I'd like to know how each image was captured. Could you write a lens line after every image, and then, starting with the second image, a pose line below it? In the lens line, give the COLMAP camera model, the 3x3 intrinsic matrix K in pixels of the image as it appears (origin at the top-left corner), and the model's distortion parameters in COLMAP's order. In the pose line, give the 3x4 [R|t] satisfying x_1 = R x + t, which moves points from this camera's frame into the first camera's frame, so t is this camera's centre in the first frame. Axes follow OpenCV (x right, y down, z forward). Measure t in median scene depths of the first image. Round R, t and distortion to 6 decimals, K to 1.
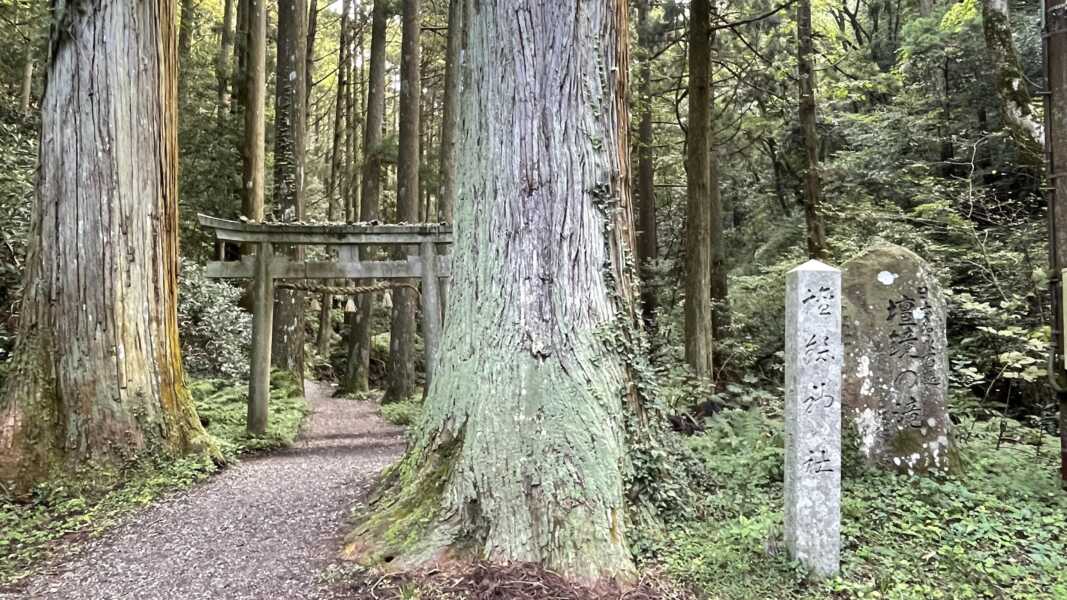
lens RADIAL K [[720.1, 0, 532.3], [0, 720.1, 301.6], [0, 0, 1]] dist [-0.002616, -0.002780]
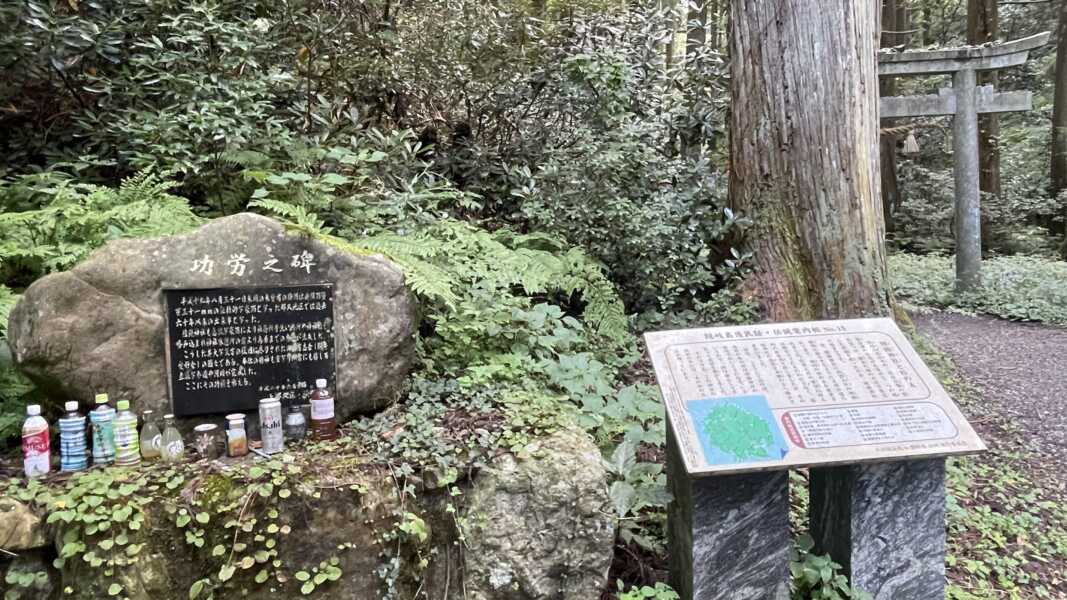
lens RADIAL K [[720.1, 0, 533.1], [0, 720.1, 300.9], [0, 0, 1]] dist [-0.002616, -0.002780]
pose [[0.970495, 0.018669, -0.240398, -0.737234], [0.028397, 0.981211, 0.190838, 0.009066], [0.239444, -0.192034, 0.951730, 0.096903]]
